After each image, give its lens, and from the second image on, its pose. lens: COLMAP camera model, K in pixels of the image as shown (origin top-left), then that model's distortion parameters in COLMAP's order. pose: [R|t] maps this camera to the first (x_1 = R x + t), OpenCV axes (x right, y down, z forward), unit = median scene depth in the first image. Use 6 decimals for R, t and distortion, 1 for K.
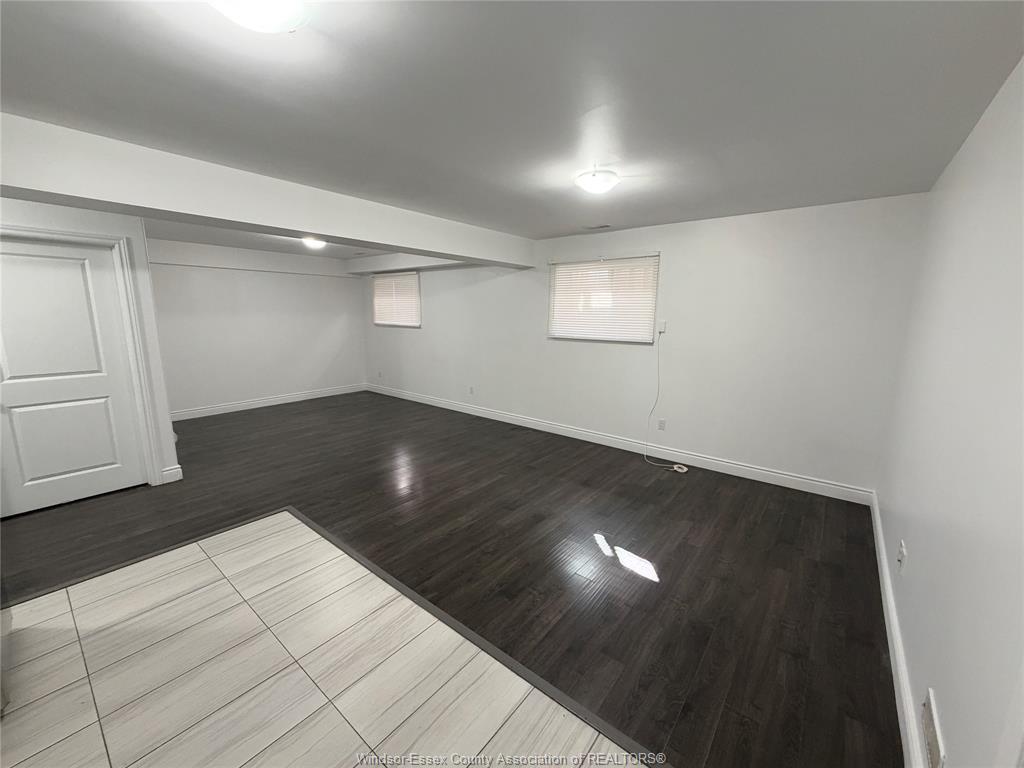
lens RADIAL K [[408.2, 0, 511.0], [0, 408.2, 387.1], [0, 0, 1]] dist [-0.002342, 0.000945]
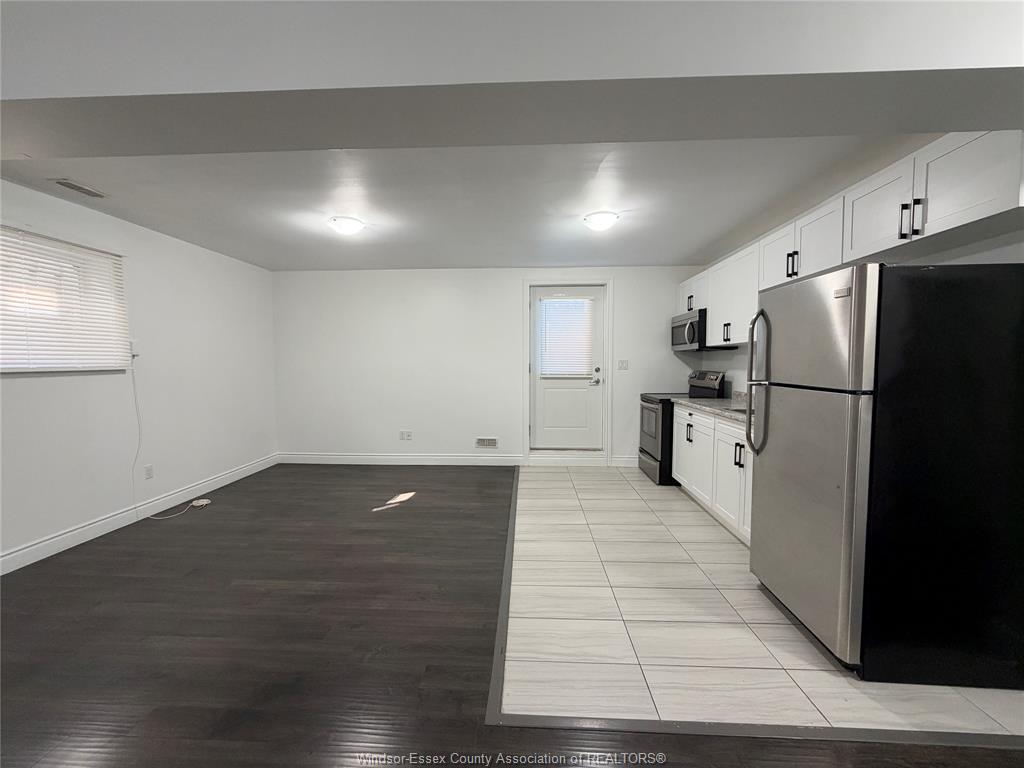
lens RADIAL K [[408.2, 0, 509.2], [0, 408.2, 380.8], [0, 0, 1]] dist [-0.002342, 0.000945]
pose [[-0.594123, -0.046672, 0.803019, -1.111473], [0.144007, 0.976014, 0.163272, -0.179278], [-0.791378, 0.212644, -0.573151, 1.433589]]
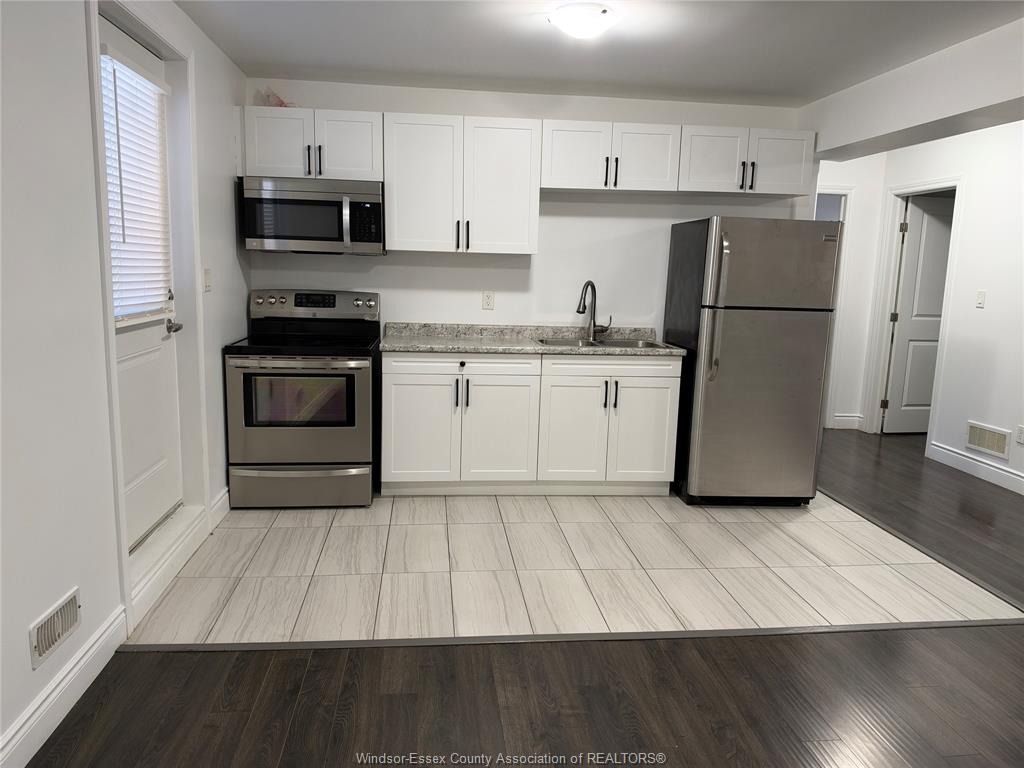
lens RADIAL K [[728.0, 0, 516.8], [0, 728.0, 391.7], [0, 0, 1]] dist [0.028190, -0.027826]
pose [[-0.699876, 0.092669, -0.708227, 0.683100], [-0.168458, 0.942160, 0.289751, -0.167388], [0.694115, 0.322096, -0.643785, 1.276200]]
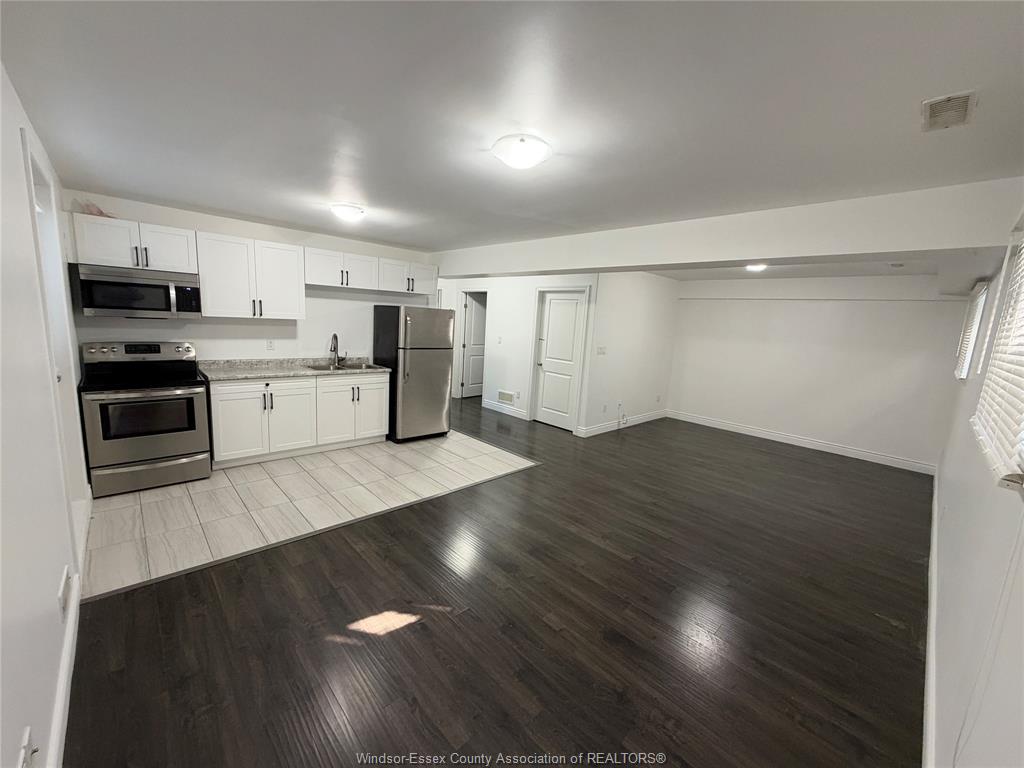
lens RADIAL K [[408.2, 0, 506.5], [0, 408.2, 379.6], [0, 0, 1]] dist [-0.002342, 0.000945]
pose [[-0.135184, 0.130776, -0.982152, 1.018757], [-0.243617, 0.956435, 0.160883, -0.228566], [0.960404, 0.261018, -0.097435, 1.162137]]
